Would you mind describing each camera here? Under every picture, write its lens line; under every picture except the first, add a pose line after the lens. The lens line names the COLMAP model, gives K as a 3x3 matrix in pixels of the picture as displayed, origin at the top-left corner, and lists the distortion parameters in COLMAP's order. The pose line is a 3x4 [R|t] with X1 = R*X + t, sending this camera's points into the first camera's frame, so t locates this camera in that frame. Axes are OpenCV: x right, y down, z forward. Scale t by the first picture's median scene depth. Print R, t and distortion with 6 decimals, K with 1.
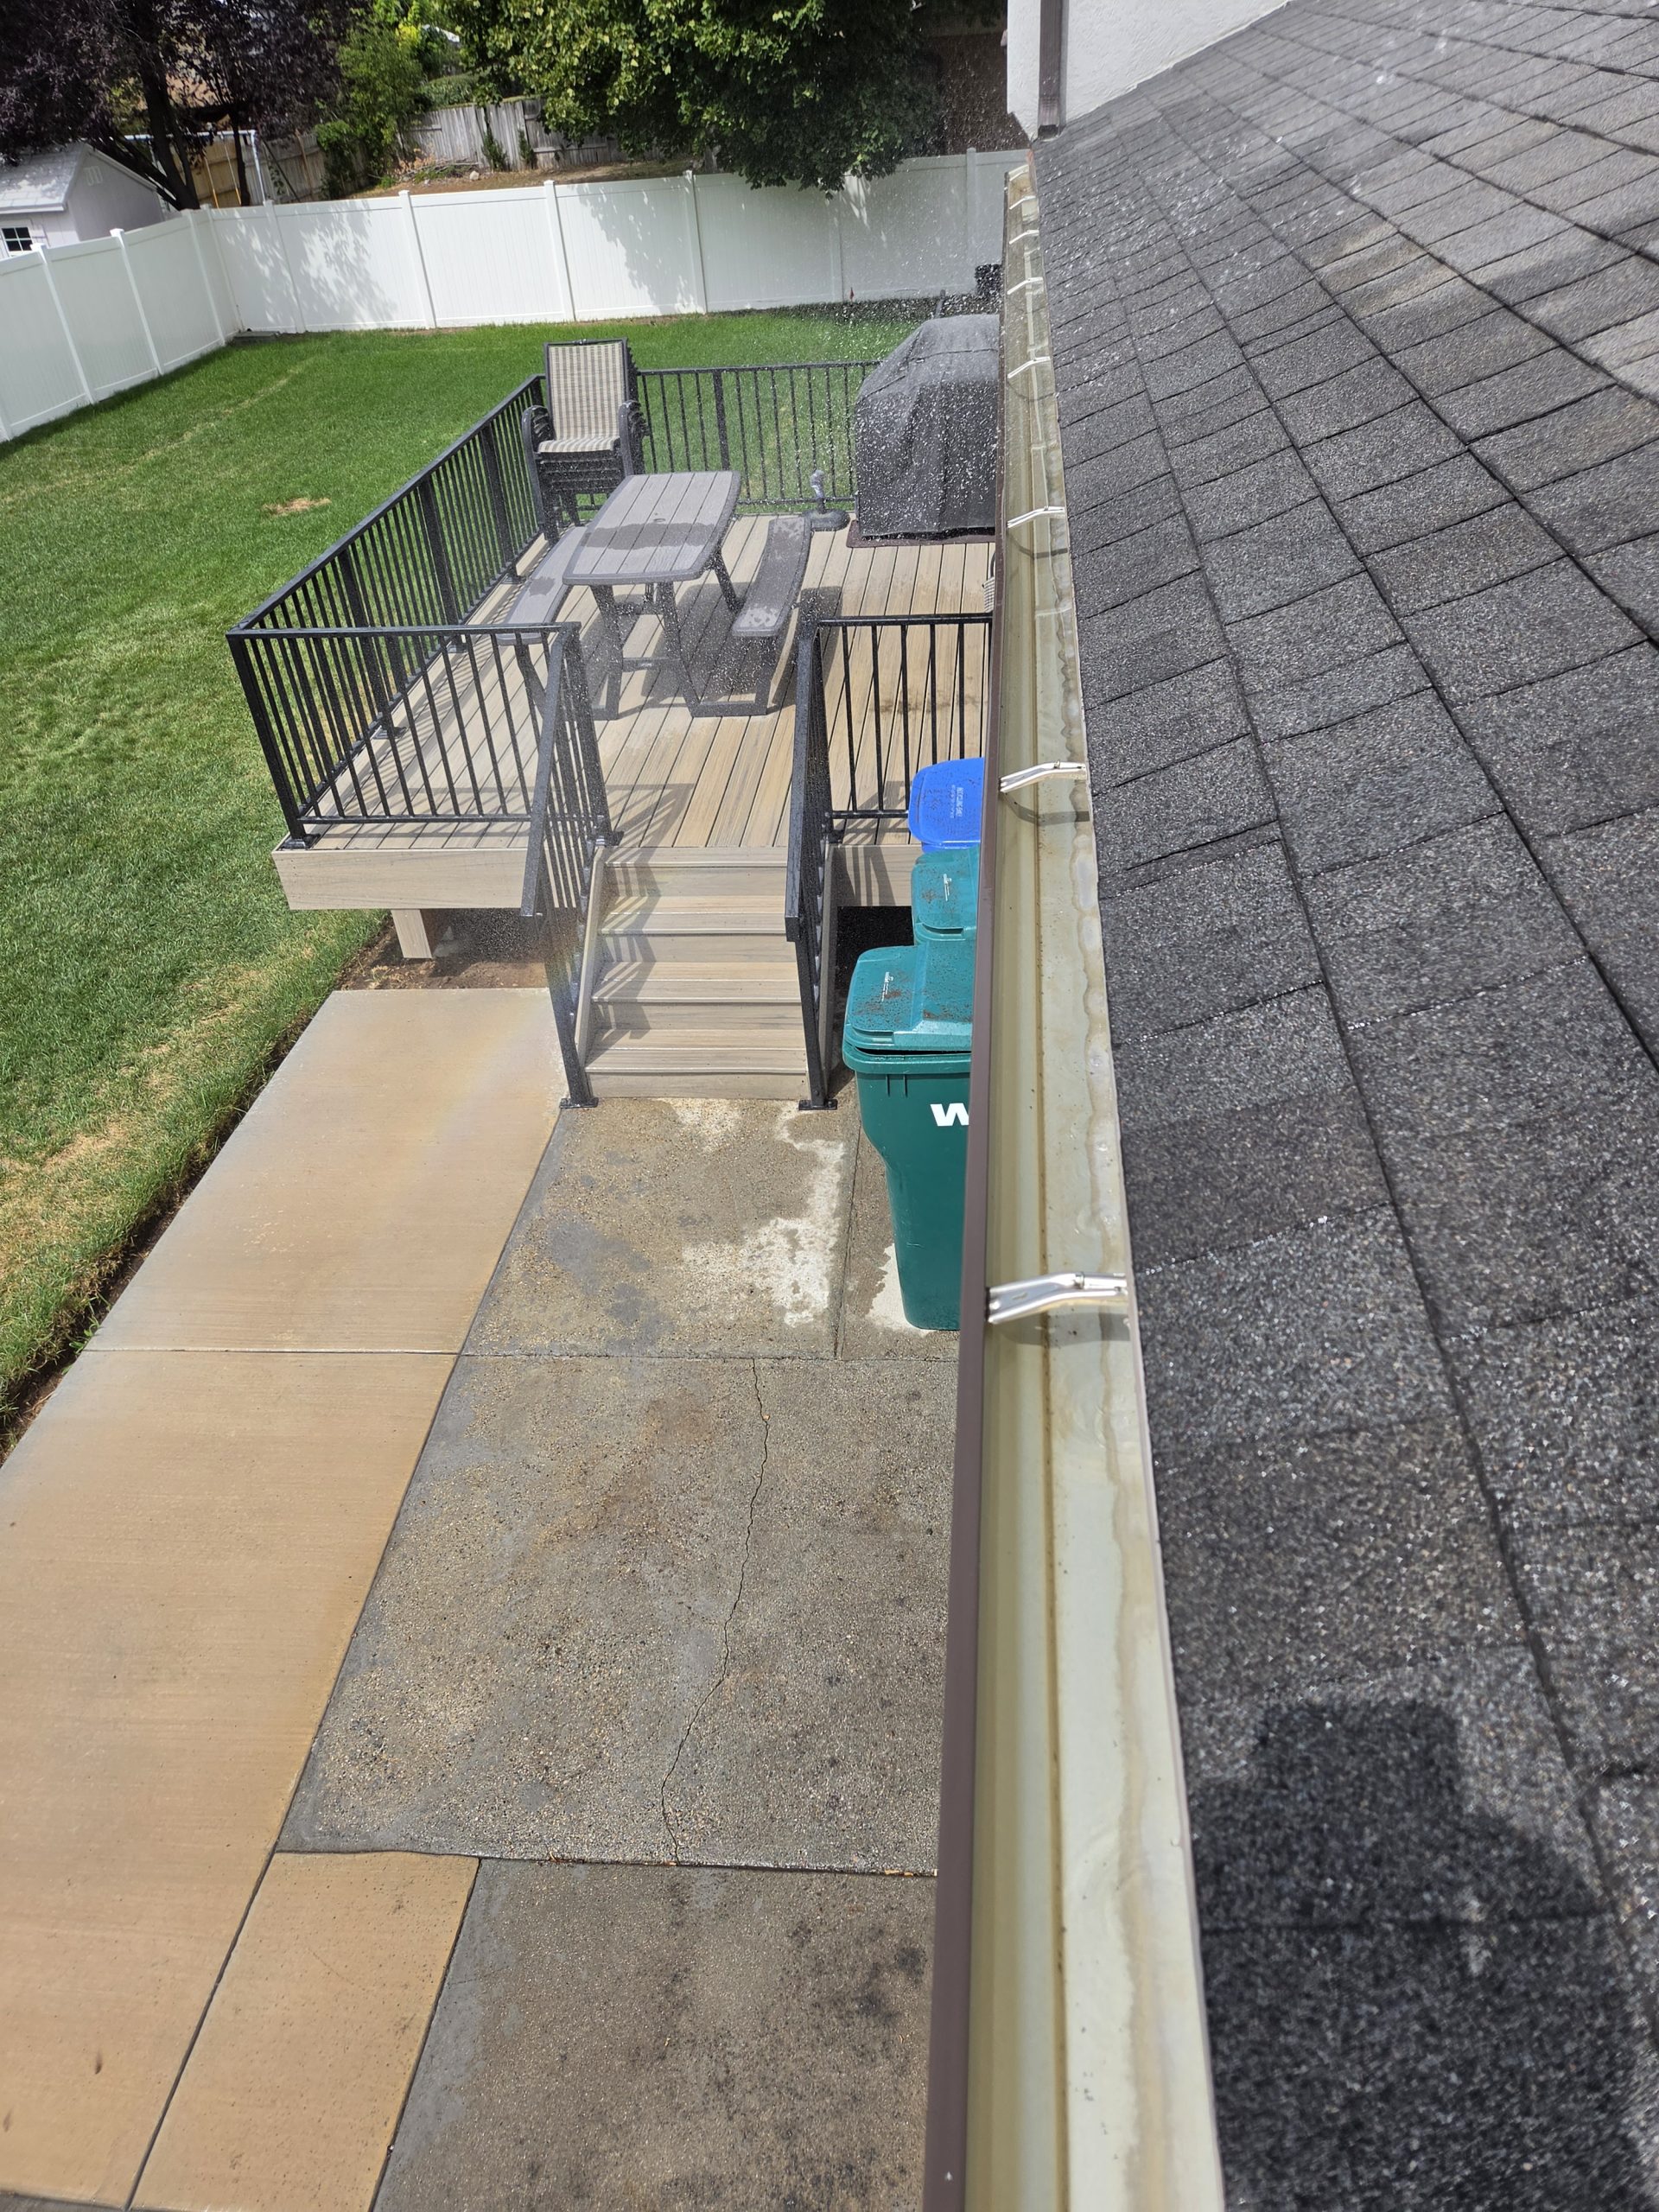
lens RADIAL K [[1496.1, 0, 847.4], [0, 1496.1, 1085.4], [0, 0, 1]] dist [0.075835, -0.063474]
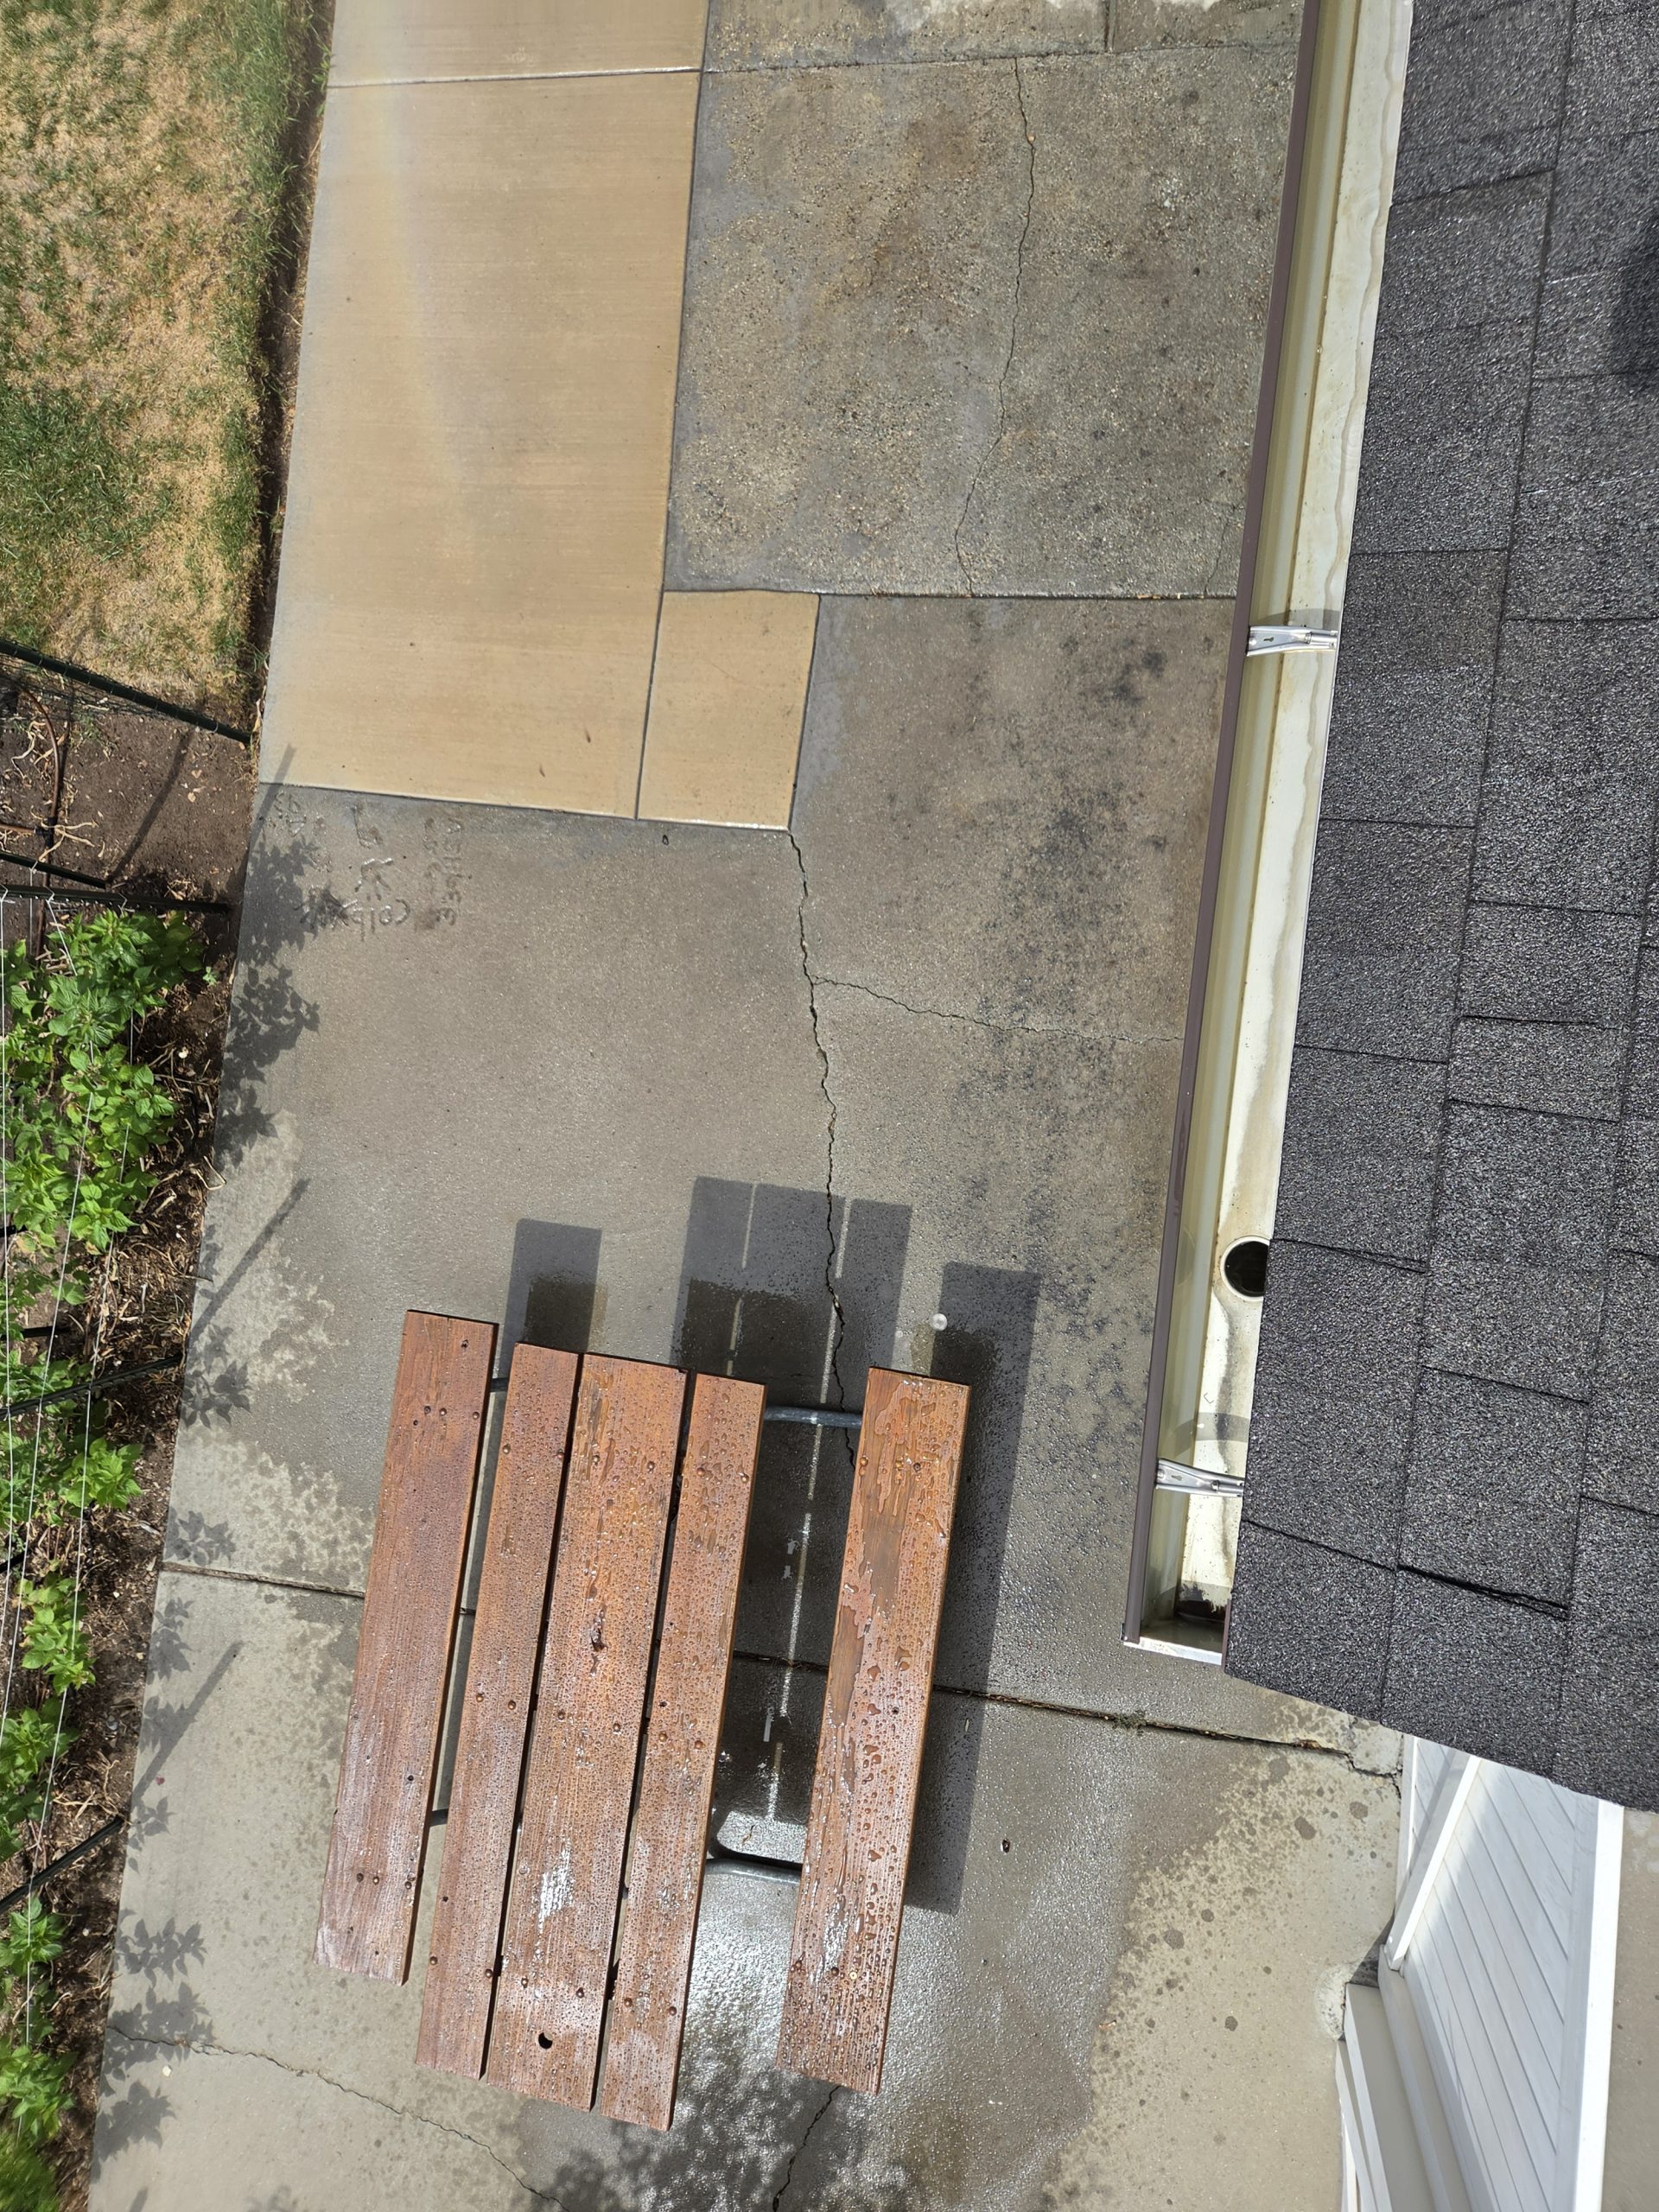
lens RADIAL K [[1496.1, 0, 824.8], [0, 1496.1, 1109.4], [0, 0, 1]] dist [0.075835, -0.063474]
pose [[0.987030, 0.015146, -0.159822, -0.022908], [0.118529, 0.602689, 0.789124, -0.231959], [0.108275, -0.797833, 0.593076, -0.109340]]
